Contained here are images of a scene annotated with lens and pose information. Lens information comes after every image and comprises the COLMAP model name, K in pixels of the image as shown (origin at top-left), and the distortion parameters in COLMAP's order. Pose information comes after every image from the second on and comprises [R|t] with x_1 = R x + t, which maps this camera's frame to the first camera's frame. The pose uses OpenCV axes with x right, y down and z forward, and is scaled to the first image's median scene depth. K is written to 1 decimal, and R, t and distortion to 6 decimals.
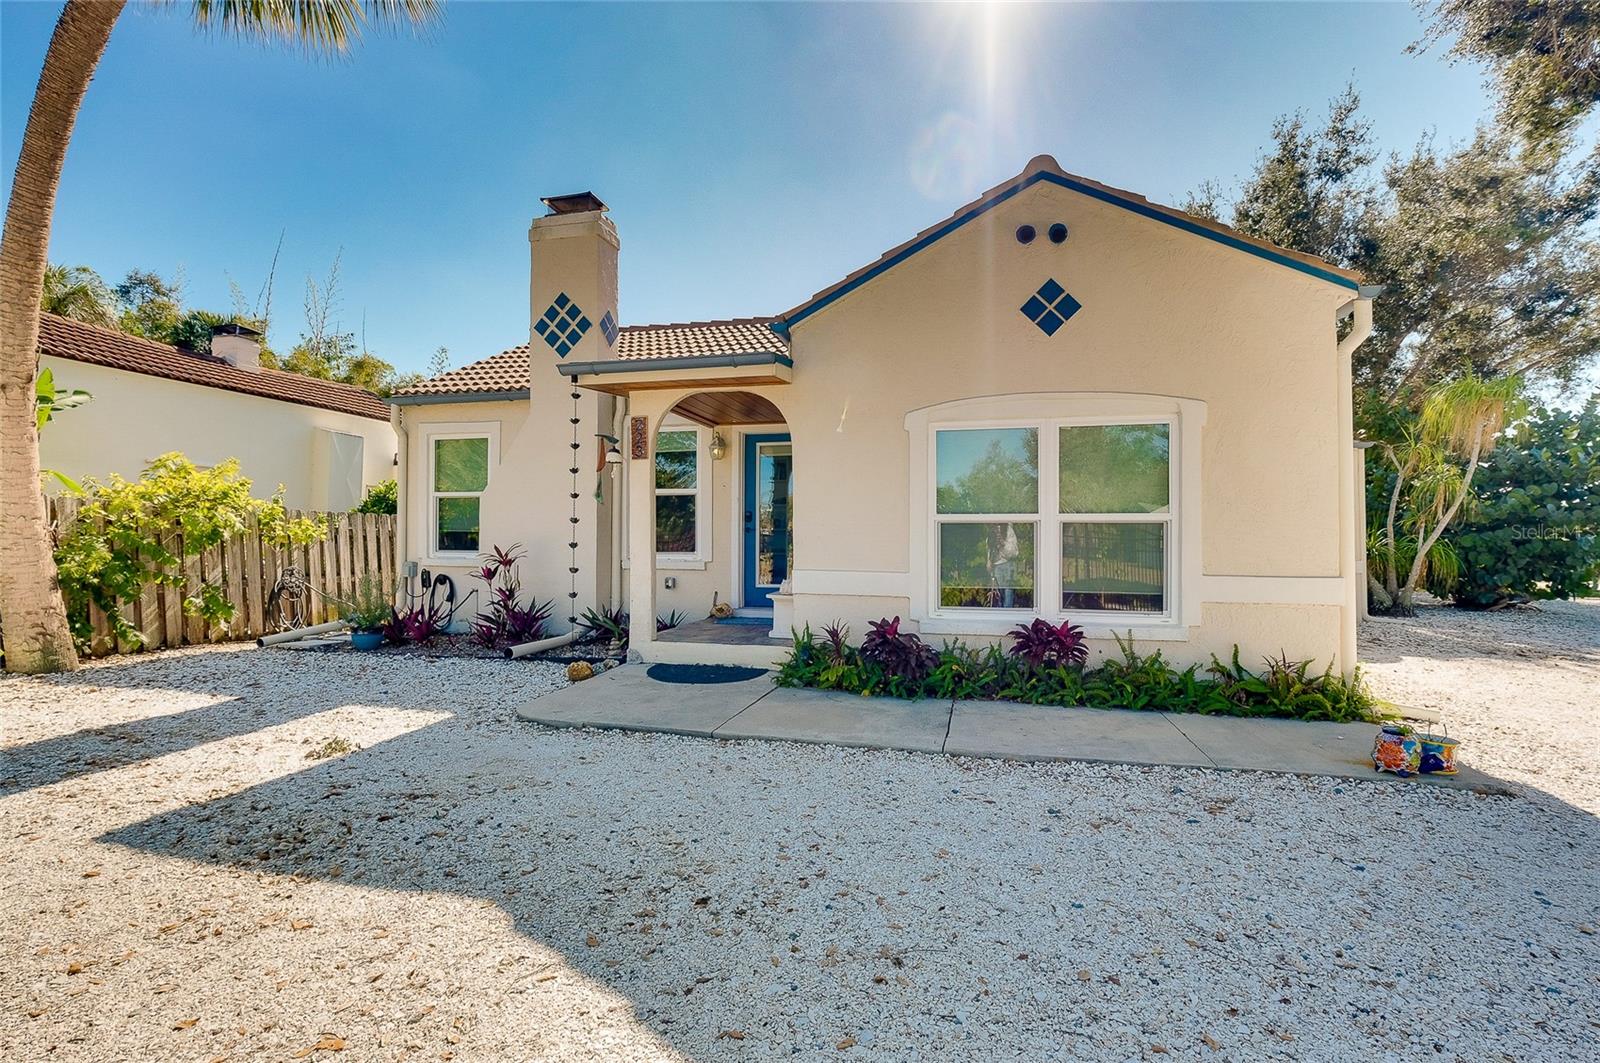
lens RADIAL K [[723.6, 0, 819.6], [0, 723.6, 537.3], [0, 0, 1]] dist [-0.001509, -0.000495]
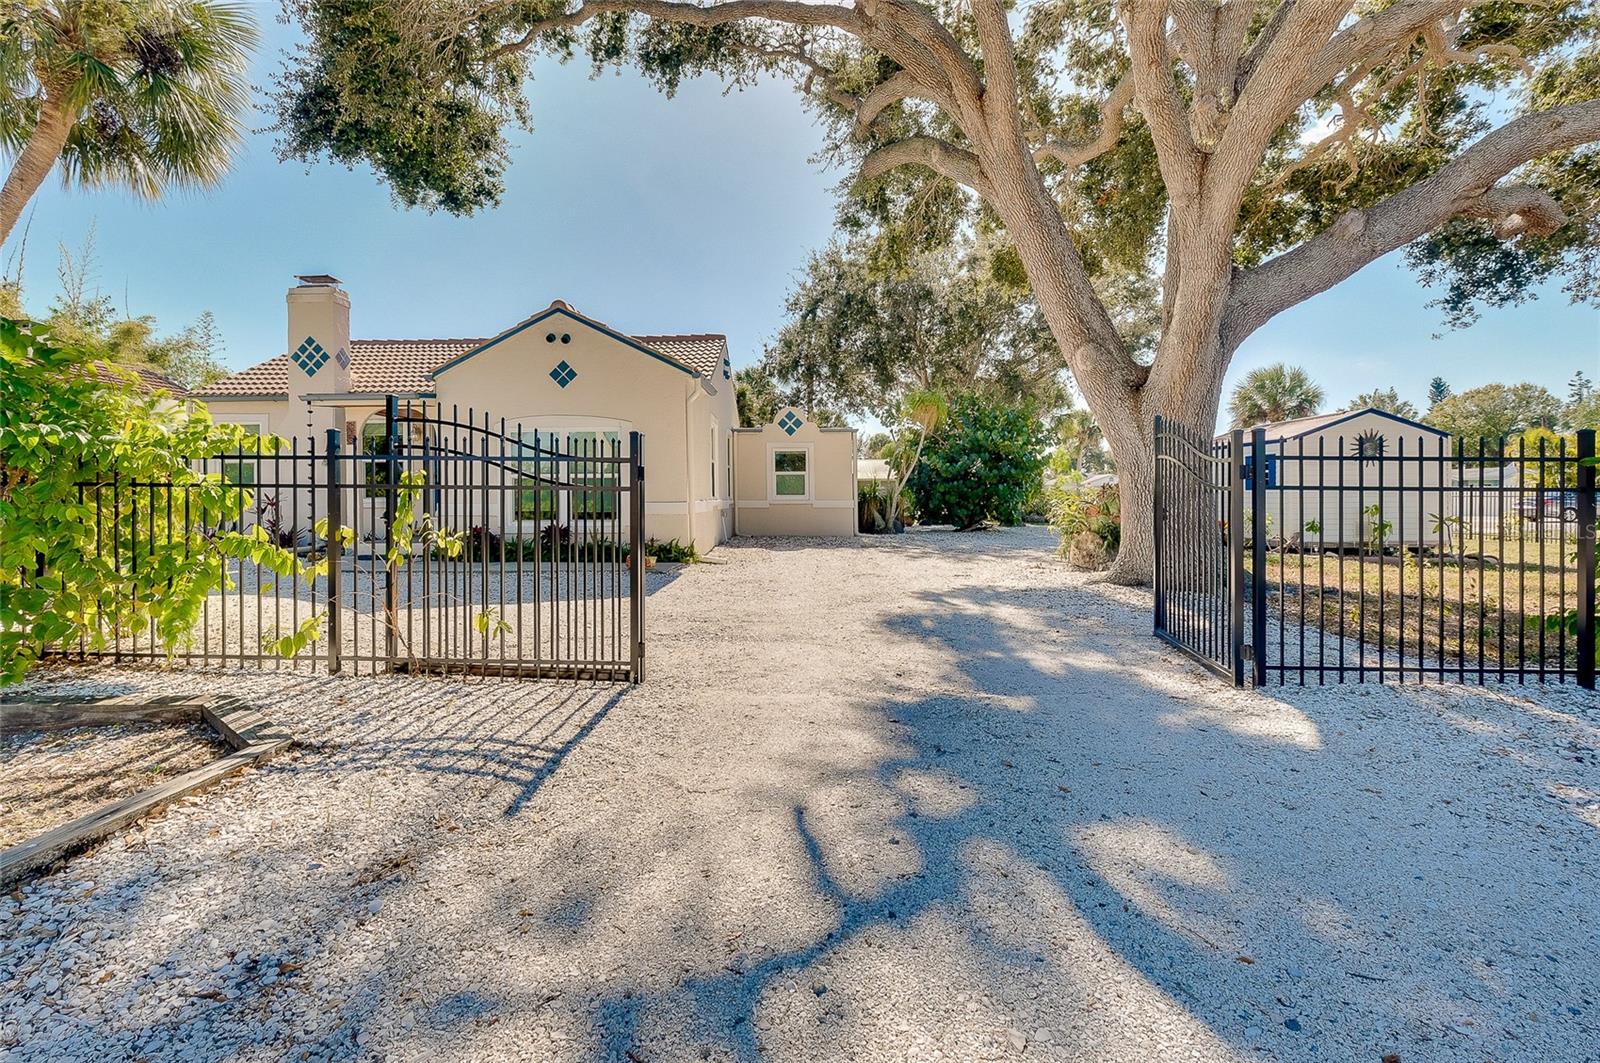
lens RADIAL K [[698.4, 0, 784.5], [0, 698.4, 505.4], [0, 0, 1]] dist [0.000129, 0.000235]
pose [[0.979222, -0.012747, 0.202392, 0.411813], [0.009118, 0.999781, 0.018854, 0.020078], [-0.202588, -0.016617, 0.979123, -0.849497]]
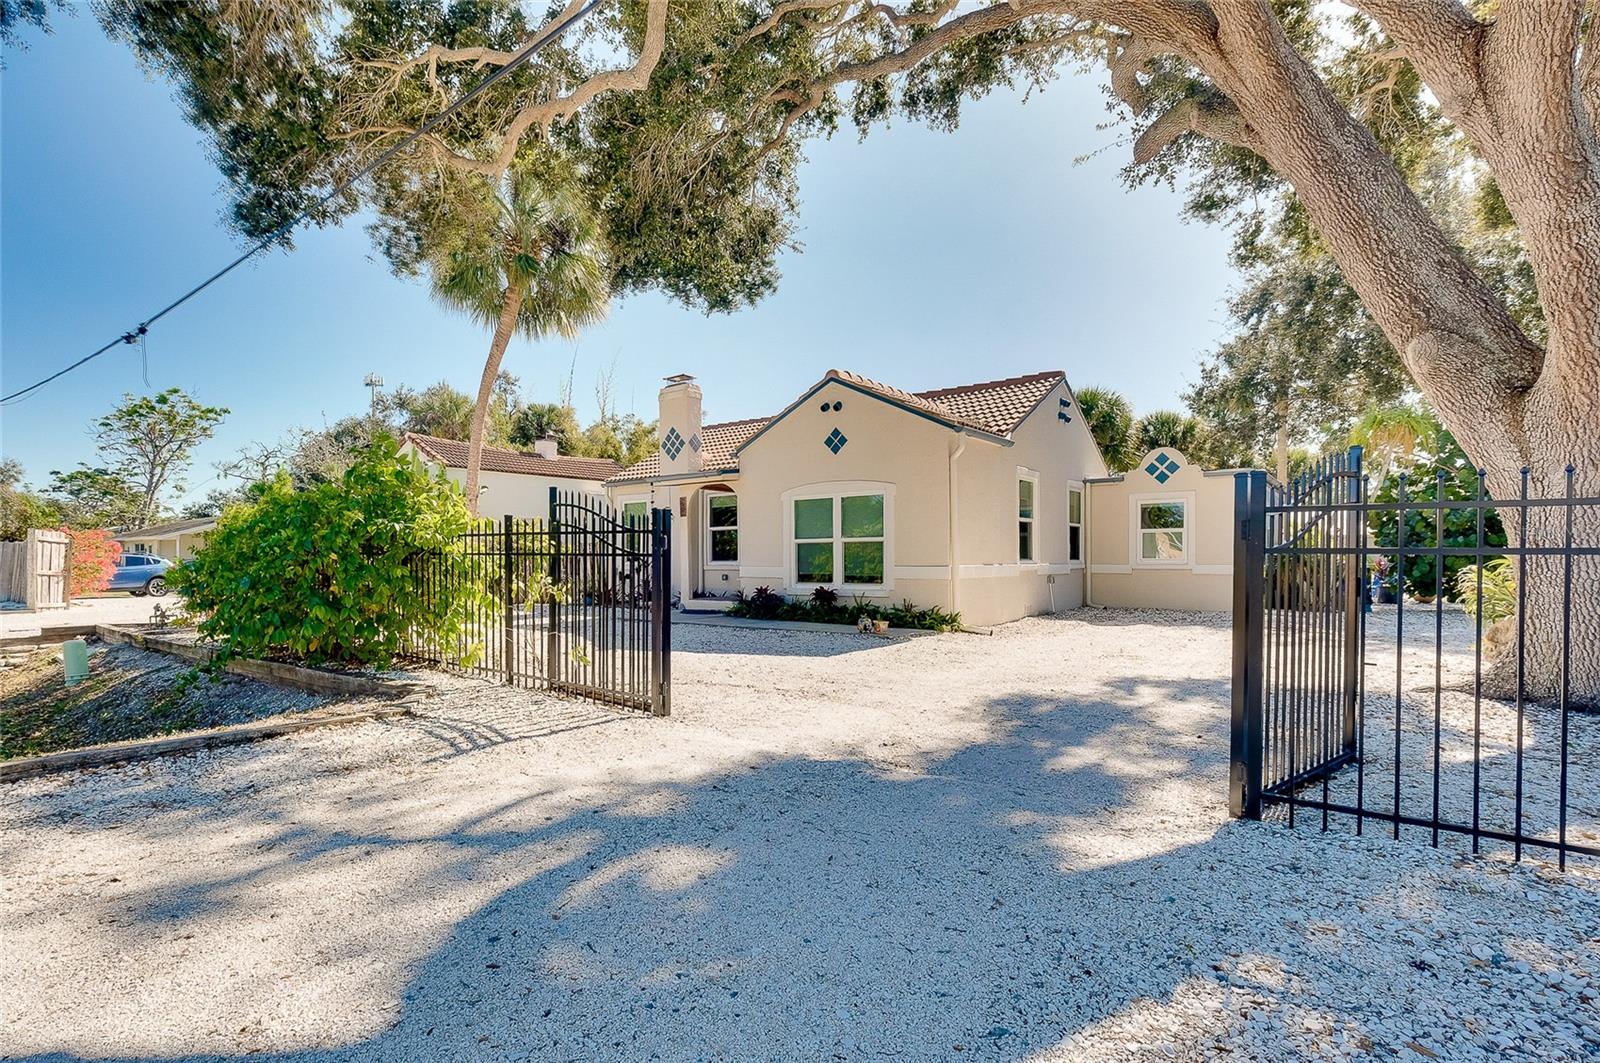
lens RADIAL K [[775.8, 0, 746.9], [0, 775.8, 584.2], [0, 0, 1]] dist [-0.000288, -0.000087]
pose [[0.901729, 0.003357, -0.432288, 0.834044], [0.011502, 0.999430, 0.031754, 0.021403], [0.432148, -0.033606, 0.901176, -0.923334]]
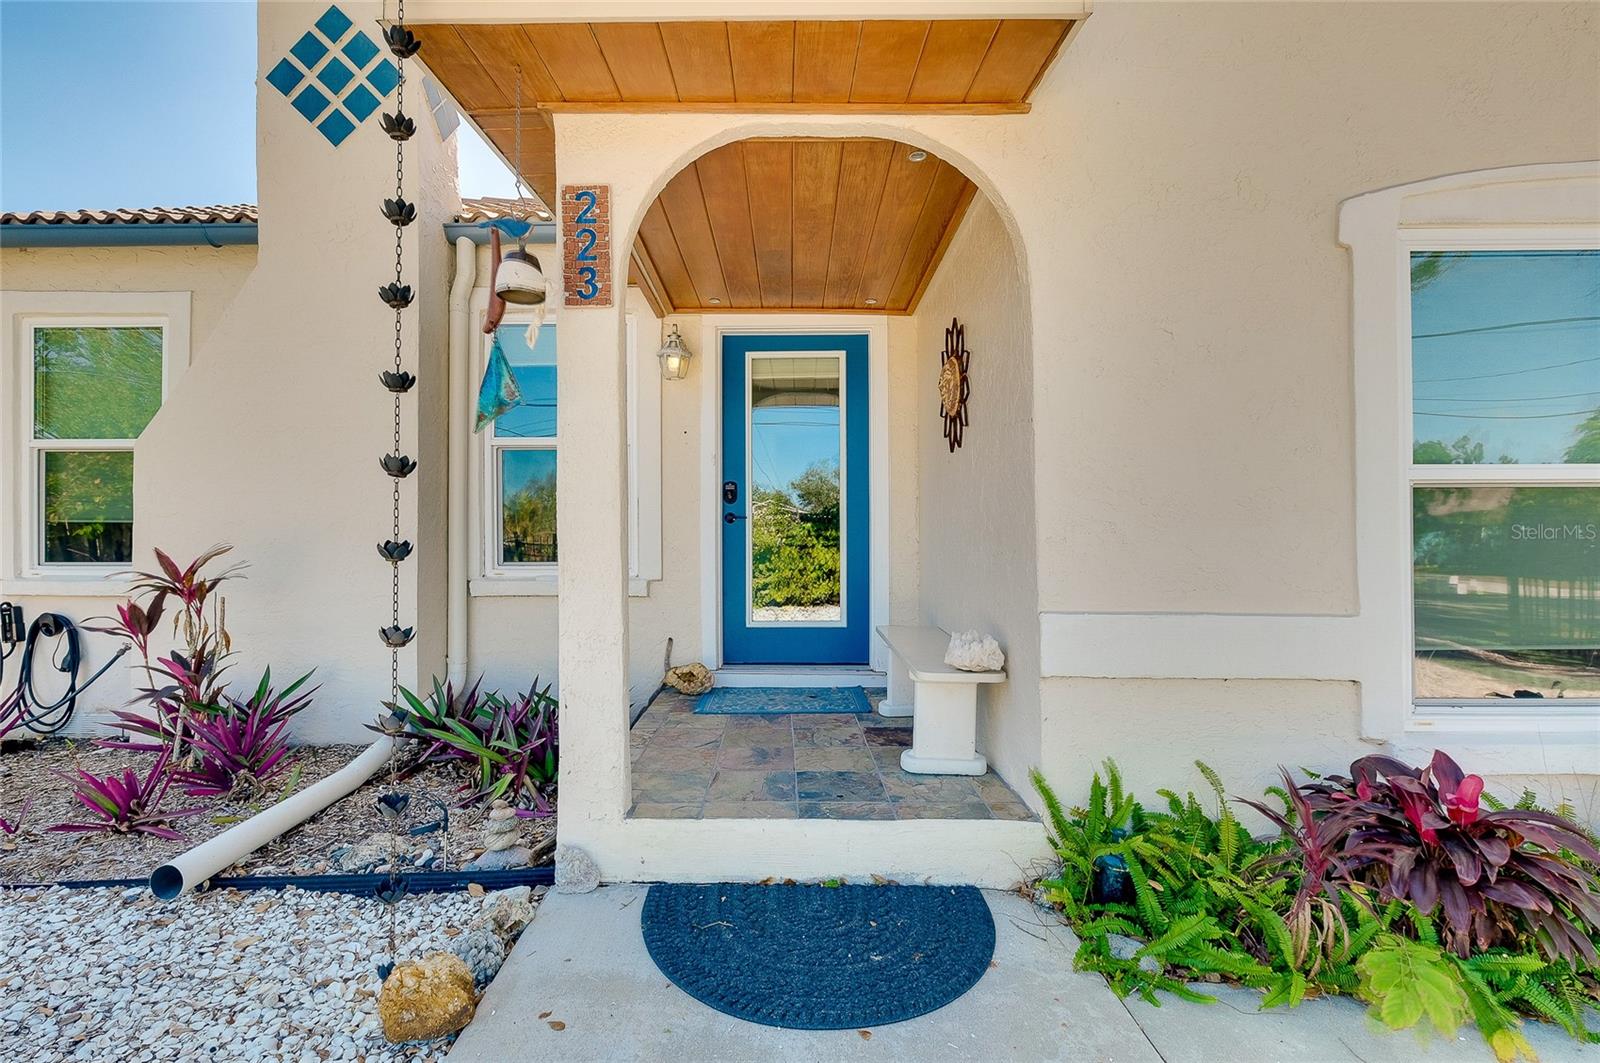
lens RADIAL K [[712.6, 0, 771.7], [0, 712.6, 541.9], [0, 0, 1]] dist [-0.000239, -0.000163]
pose [[0.976224, -0.004109, 0.216726, -0.209789], [0.003395, 0.999988, 0.003669, 0.006003], [-0.216738, -0.002846, 0.976226, 0.566997]]
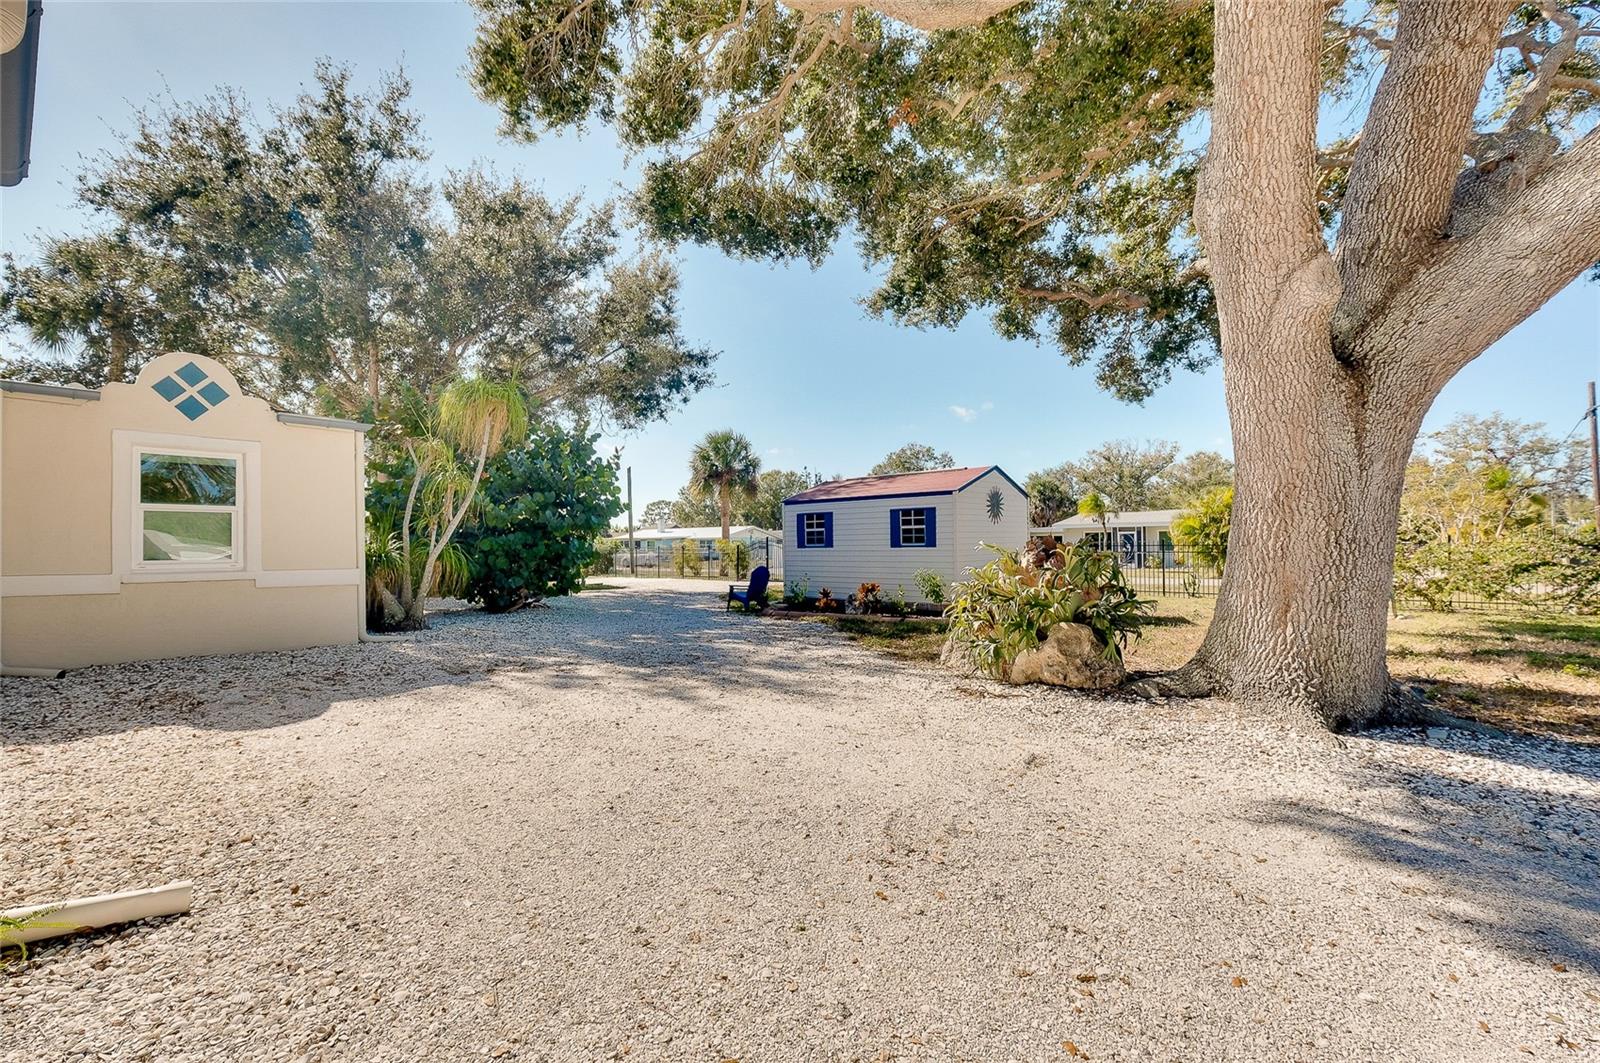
lens RADIAL K [[702.5, 0, 804.9], [0, 702.5, 530.3], [0, 0, 1]] dist [-0.002563, 0.000483]
pose [[0.460356, 0.013185, 0.887637, 0.427579], [0.007572, 0.999795, -0.018778, 0.012286], [-0.887702, 0.015366, 0.460162, 0.291479]]
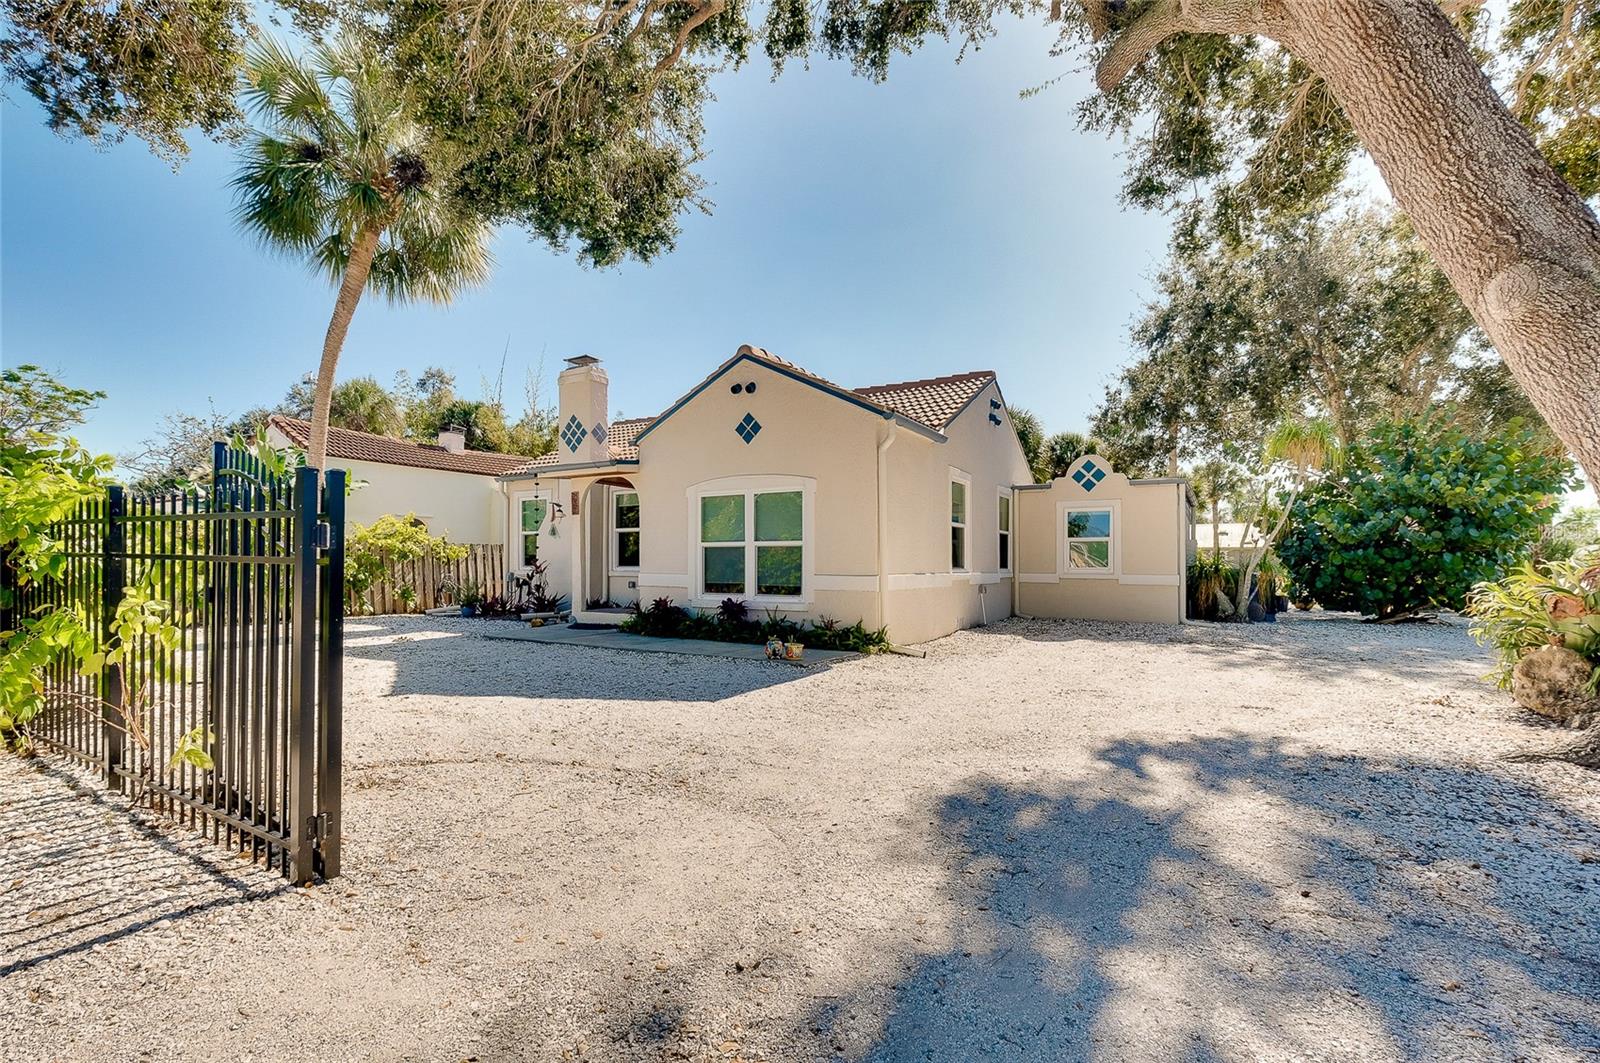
lens RADIAL K [[708.5, 0, 809.3], [0, 708.5, 571.5], [0, 0, 1]] dist [-0.001003, 0.000138]
pose [[0.958813, 0.001551, -0.284035, 0.757705], [0.001687, 0.999936, 0.011157, 0.018042], [0.284034, -0.011177, 0.958749, -0.524071]]
